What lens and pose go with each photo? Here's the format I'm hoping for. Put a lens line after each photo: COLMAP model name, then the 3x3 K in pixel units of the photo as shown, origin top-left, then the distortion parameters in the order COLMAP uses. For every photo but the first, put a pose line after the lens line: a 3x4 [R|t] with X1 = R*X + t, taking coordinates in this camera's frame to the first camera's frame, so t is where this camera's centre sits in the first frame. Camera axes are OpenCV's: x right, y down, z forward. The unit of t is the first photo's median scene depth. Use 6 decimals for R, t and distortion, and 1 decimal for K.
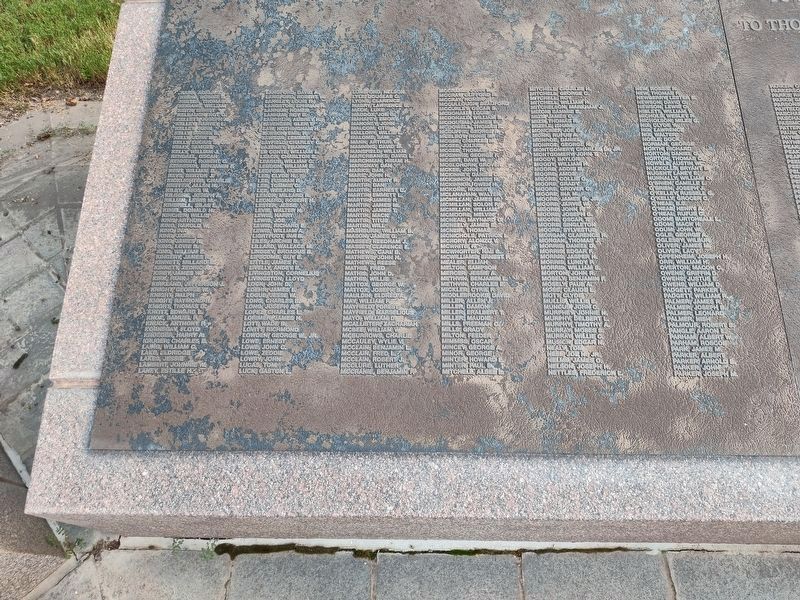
lens RADIAL K [[533.4, 0, 400.0], [0, 533.4, 300.0], [0, 0, 1]] dist [0.003277, -0.001439]
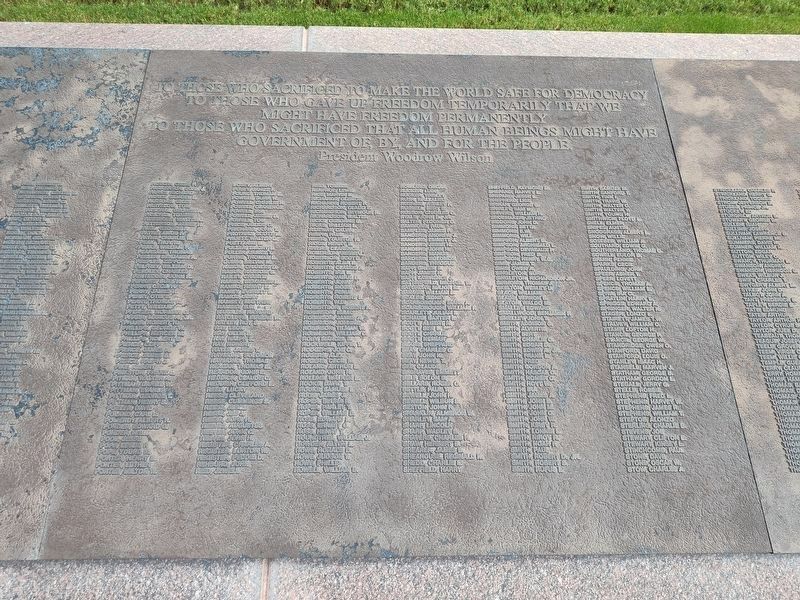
lens RADIAL K [[529.4, 0, 399.4], [0, 529.4, 318.1], [0, 0, 1]] dist [0.000446, 0.002355]
pose [[0.998861, 0.003960, 0.047557, 1.117490], [0.000306, 0.995998, -0.089377, -0.047675], [-0.047721, 0.089290, 0.994862, -0.020643]]
